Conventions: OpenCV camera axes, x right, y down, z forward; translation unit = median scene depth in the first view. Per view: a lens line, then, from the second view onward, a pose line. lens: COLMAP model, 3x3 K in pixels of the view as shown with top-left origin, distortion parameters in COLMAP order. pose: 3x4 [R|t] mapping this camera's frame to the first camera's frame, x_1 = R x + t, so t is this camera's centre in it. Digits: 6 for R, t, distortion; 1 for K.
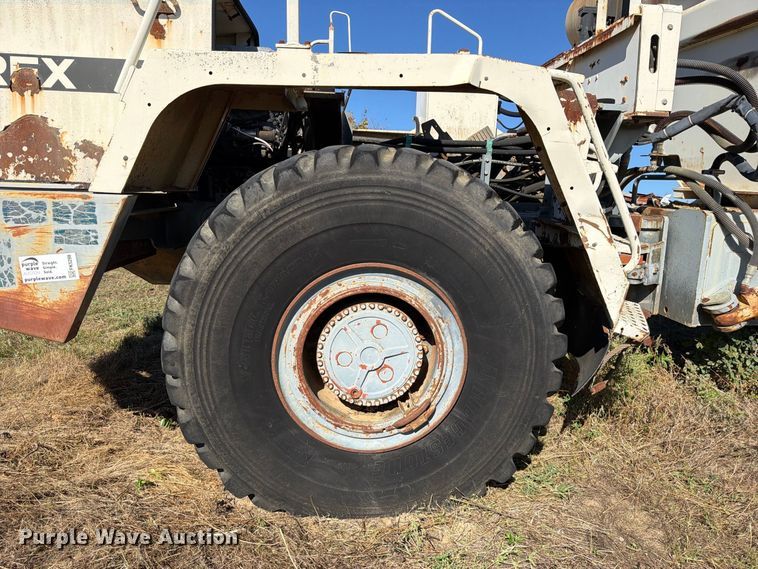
lens RADIAL K [[499.6, 0, 379.0], [0, 499.6, 283.5], [0, 0, 1]] dist [0.008305, -0.007086]
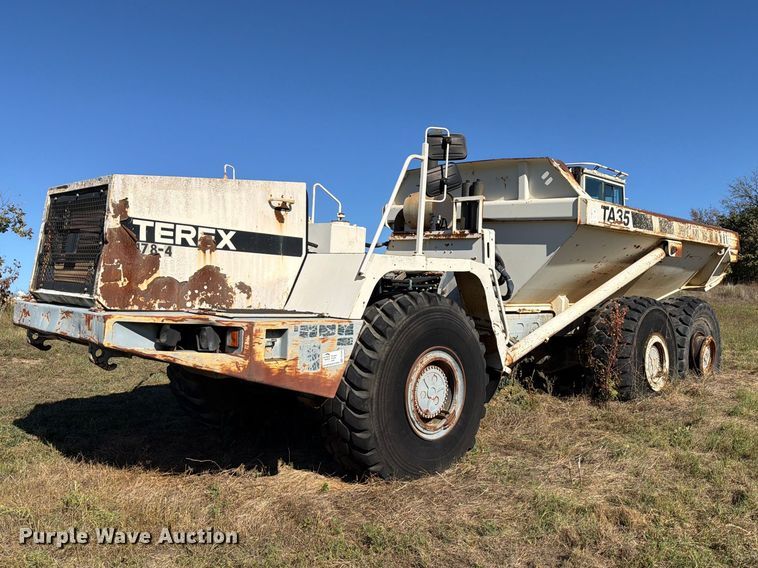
lens RADIAL K [[549.0, 0, 378.3], [0, 549.0, 284.3], [0, 0, 1]] dist [0.043630, -0.055465]
pose [[0.781542, 0.007587, 0.623807, -1.337852], [0.100884, 0.985228, -0.138377, -0.001207], [-0.615642, 0.171080, 0.769231, -0.576109]]
